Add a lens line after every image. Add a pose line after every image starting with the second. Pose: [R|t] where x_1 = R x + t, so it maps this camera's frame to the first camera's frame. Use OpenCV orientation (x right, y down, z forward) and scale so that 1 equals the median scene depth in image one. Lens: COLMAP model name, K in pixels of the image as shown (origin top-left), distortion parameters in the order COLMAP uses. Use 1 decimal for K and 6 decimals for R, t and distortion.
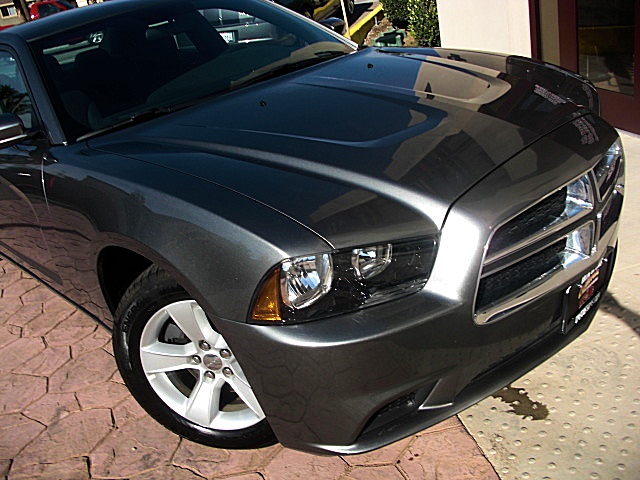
lens RADIAL K [[623.4, 0, 320.0], [0, 623.4, 240.0], [0, 0, 1]] dist [-0.205319, 0.175290]
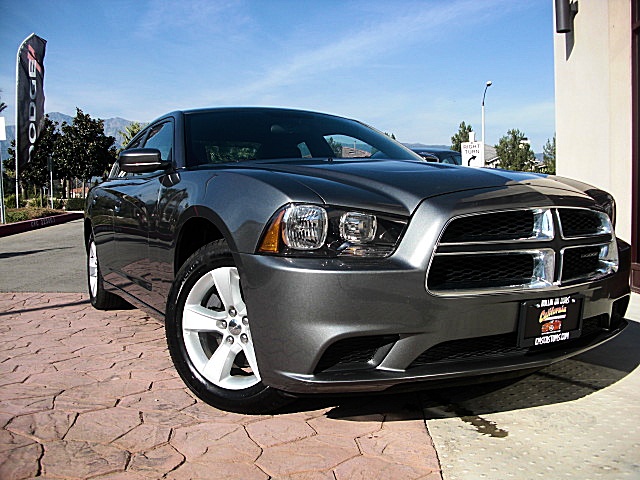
lens RADIAL K [[623.4, 0, 320.0], [0, 623.4, 240.0], [0, 0, 1]] dist [-0.205319, 0.175290]
pose [[0.952287, 0.170348, -0.253241, 0.270355], [-0.245111, 0.921255, -0.302011, 0.367576], [0.181853, 0.349673, 0.919053, -0.170510]]
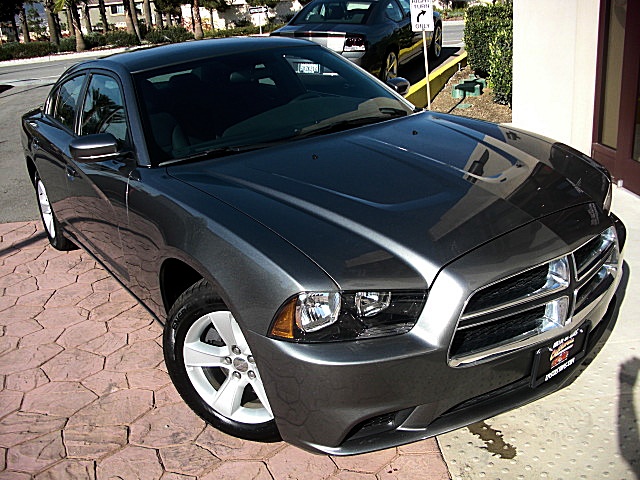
lens RADIAL K [[623.4, 0, 320.0], [0, 623.4, 240.0], [0, 0, 1]] dist [-0.205319, 0.175290]
pose [[0.984012, 0.140748, -0.109132, 0.076613], [-0.144844, 0.988984, -0.030522, -0.029840], [0.103634, 0.045841, 0.993559, -0.201104]]
